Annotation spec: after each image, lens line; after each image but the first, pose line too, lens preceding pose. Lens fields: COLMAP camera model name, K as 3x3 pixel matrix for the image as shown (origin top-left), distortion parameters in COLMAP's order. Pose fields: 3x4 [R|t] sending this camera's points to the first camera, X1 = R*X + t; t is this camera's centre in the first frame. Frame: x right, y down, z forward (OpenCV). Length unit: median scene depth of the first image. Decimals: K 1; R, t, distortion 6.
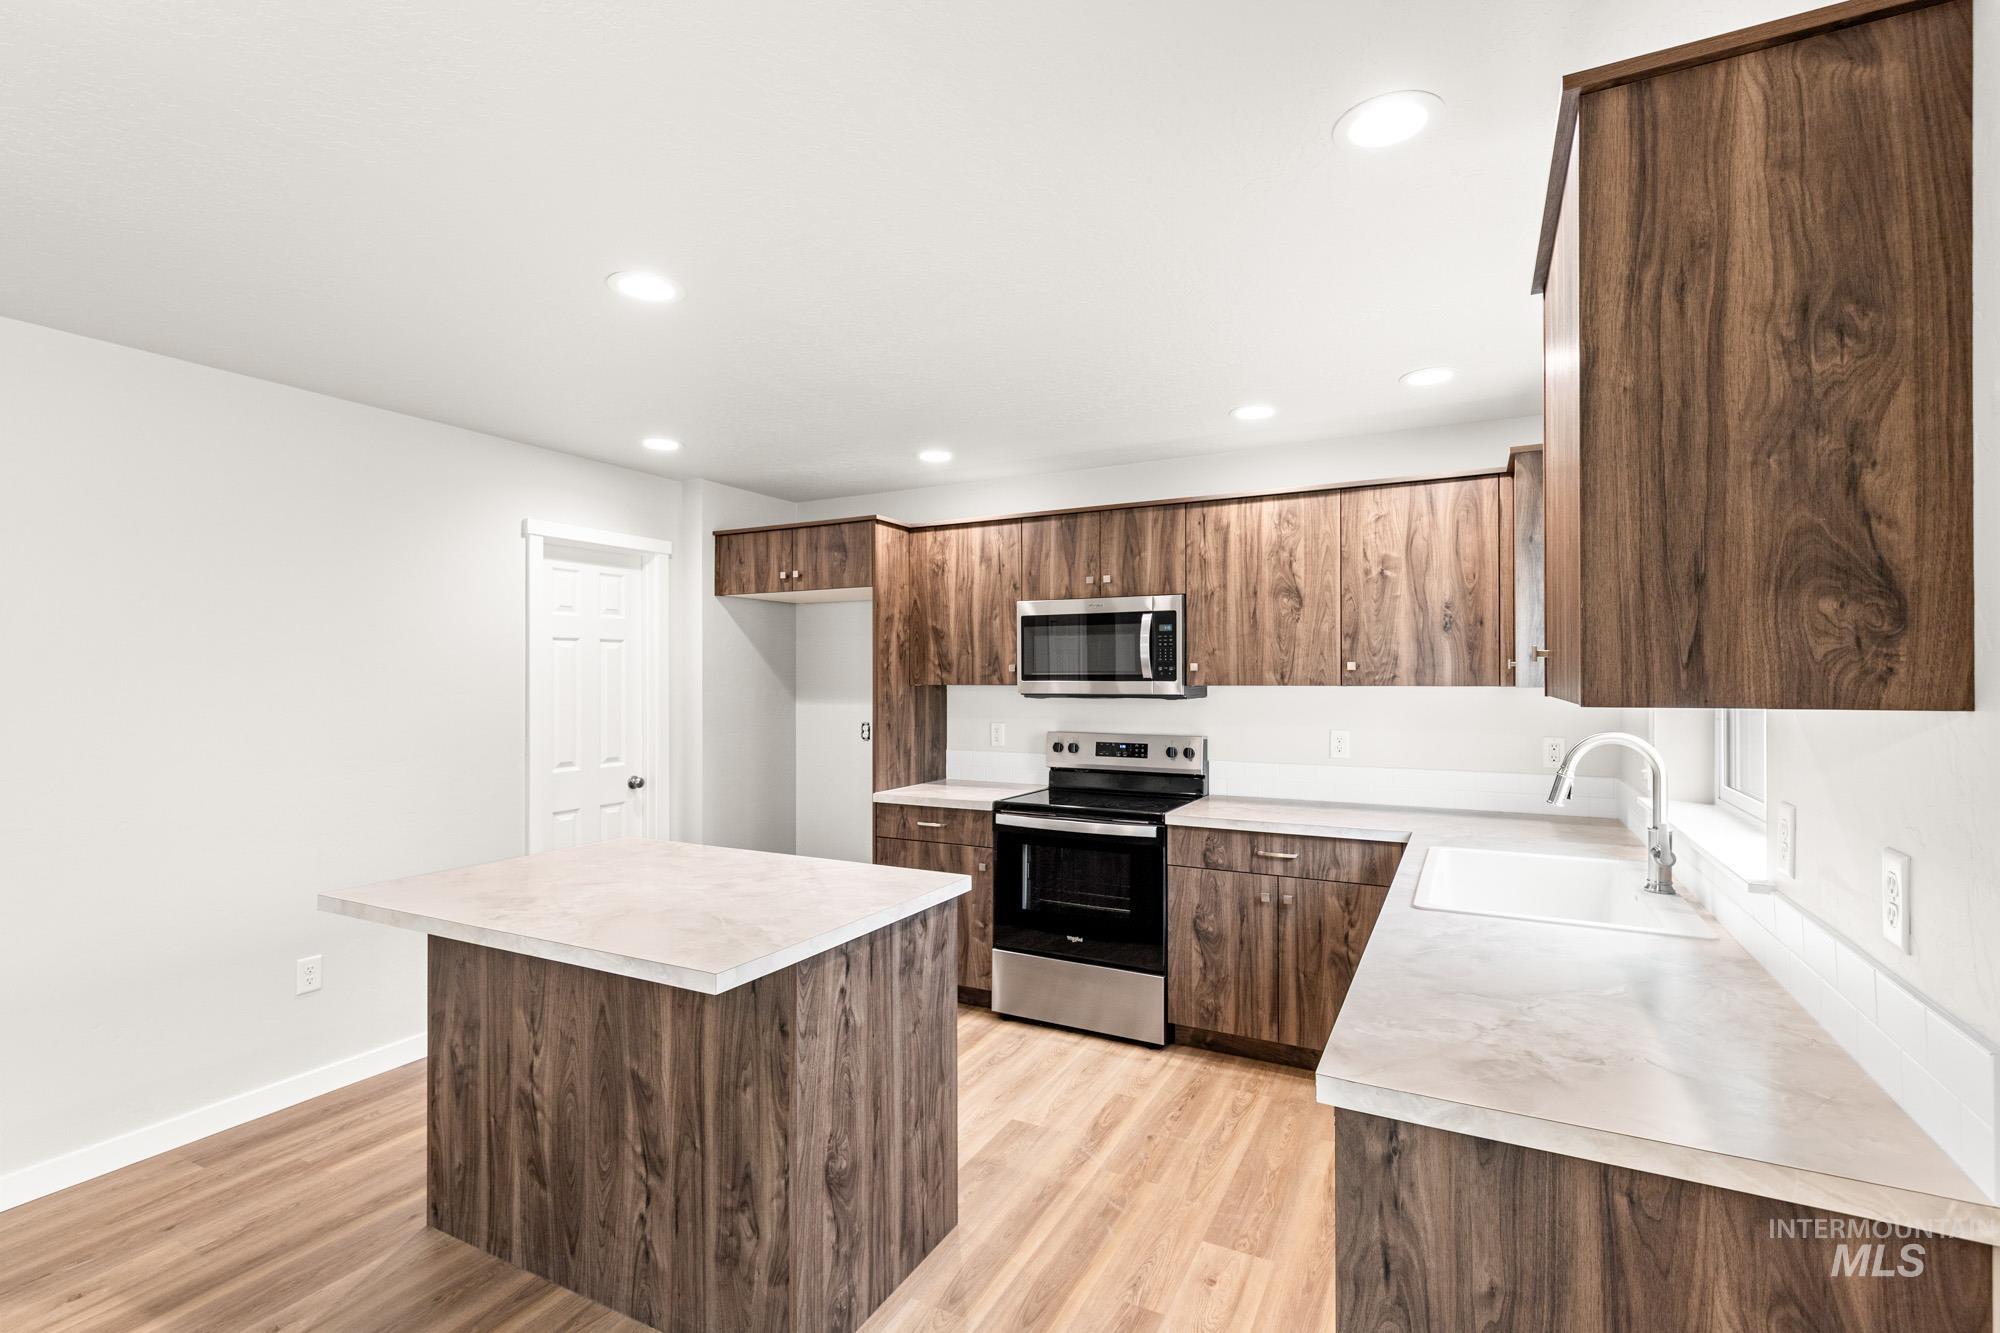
lens RADIAL K [[919.9, 0, 988.3], [0, 919.9, 665.6], [0, 0, 1]] dist [0.005736, 0.000065]
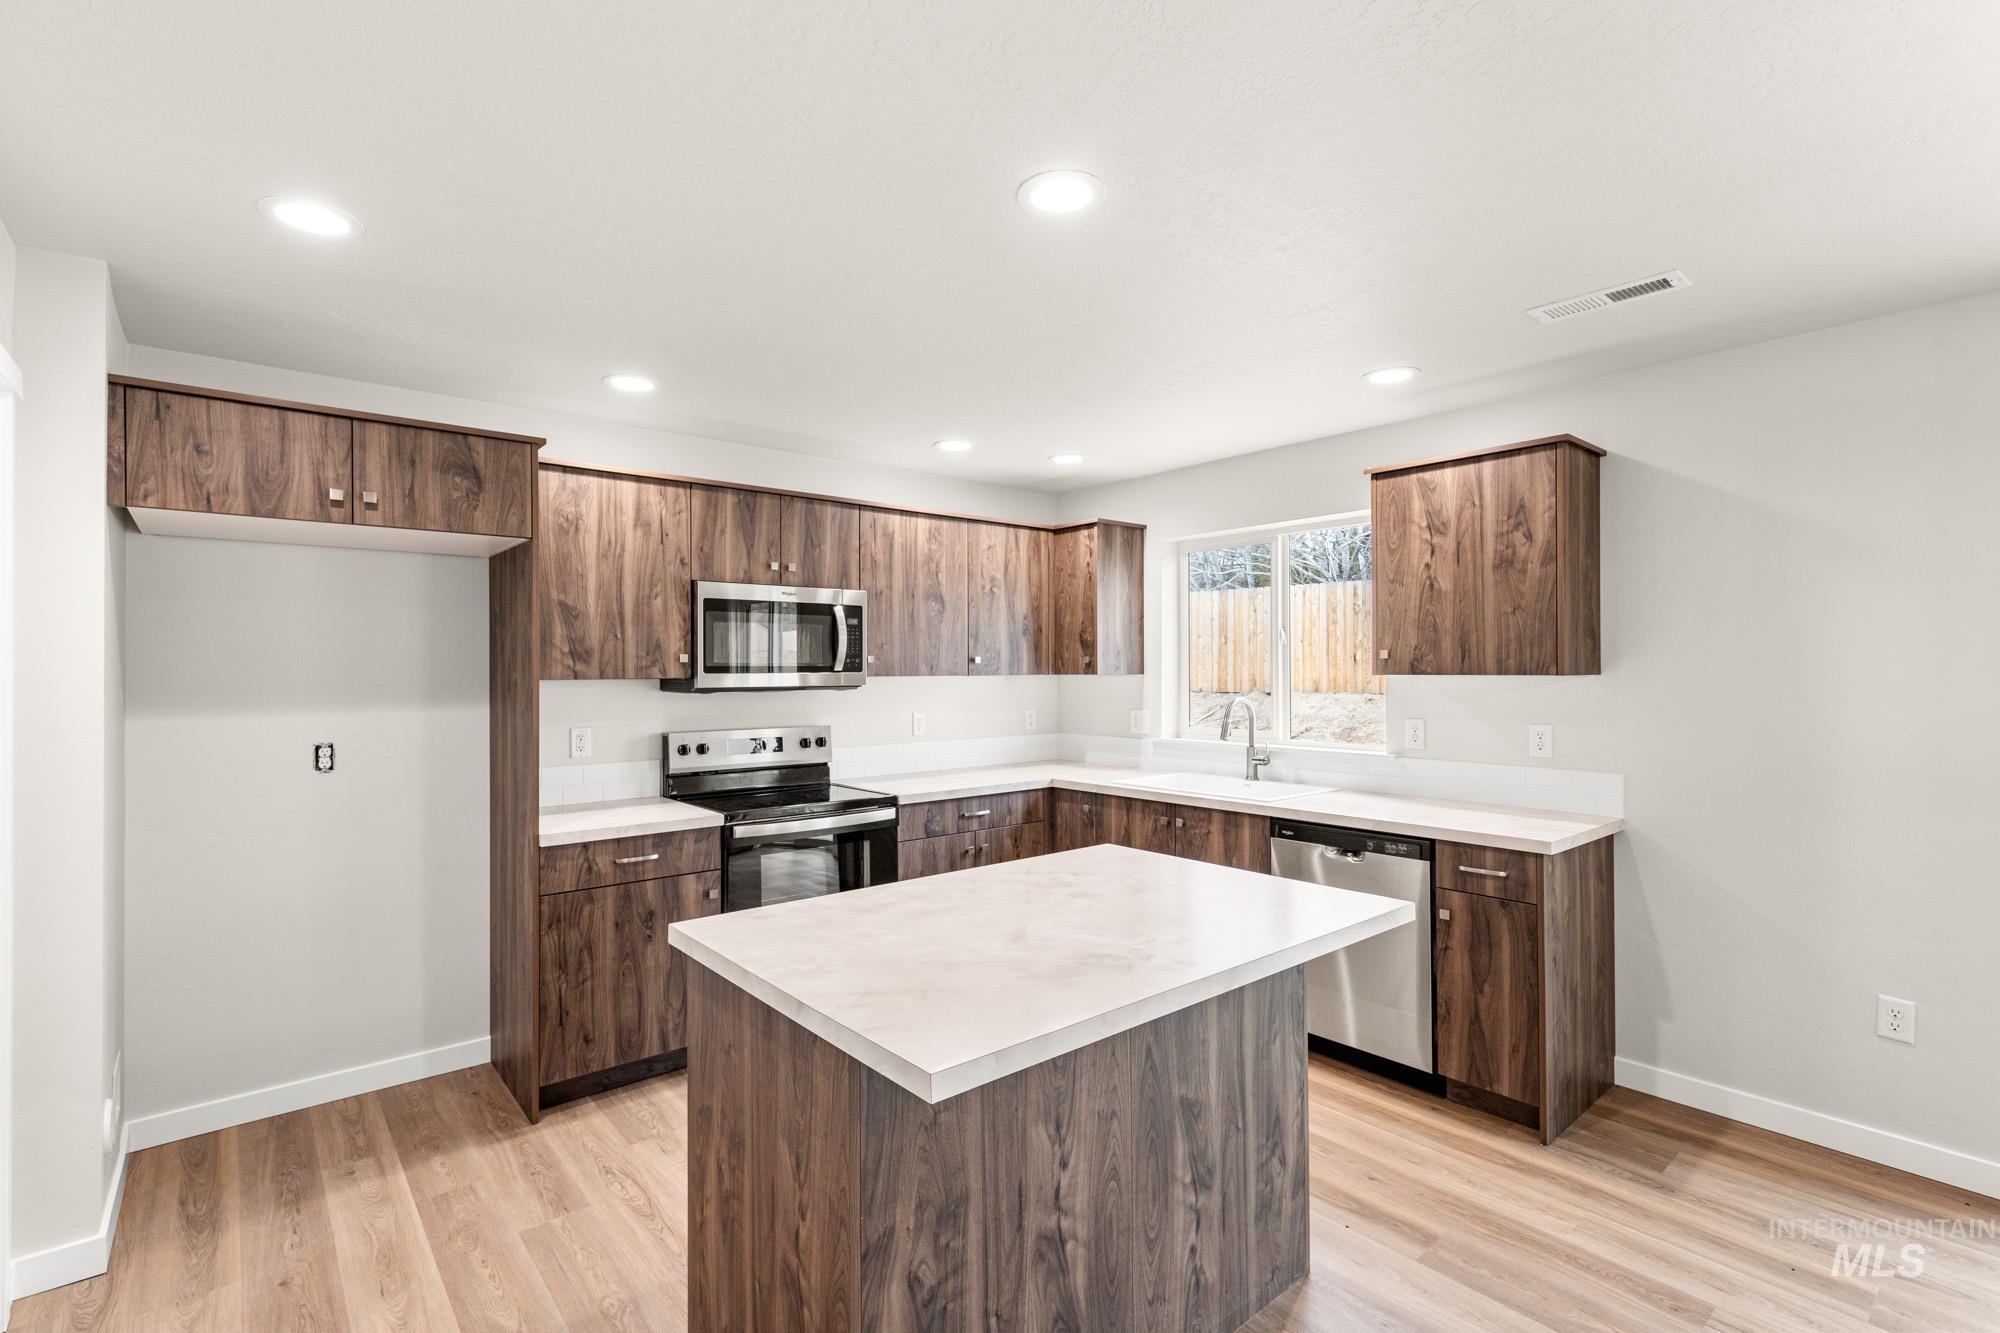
lens RADIAL K [[919.9, 0, 986.3], [0, 919.9, 668.8], [0, 0, 1]] dist [0.005736, 0.000065]
pose [[0.375079, 0.002063, 0.926990, -0.725385], [-0.005317, 0.999986, -0.000074, 0.012090], [-0.926977, -0.004901, 0.375085, 0.472160]]
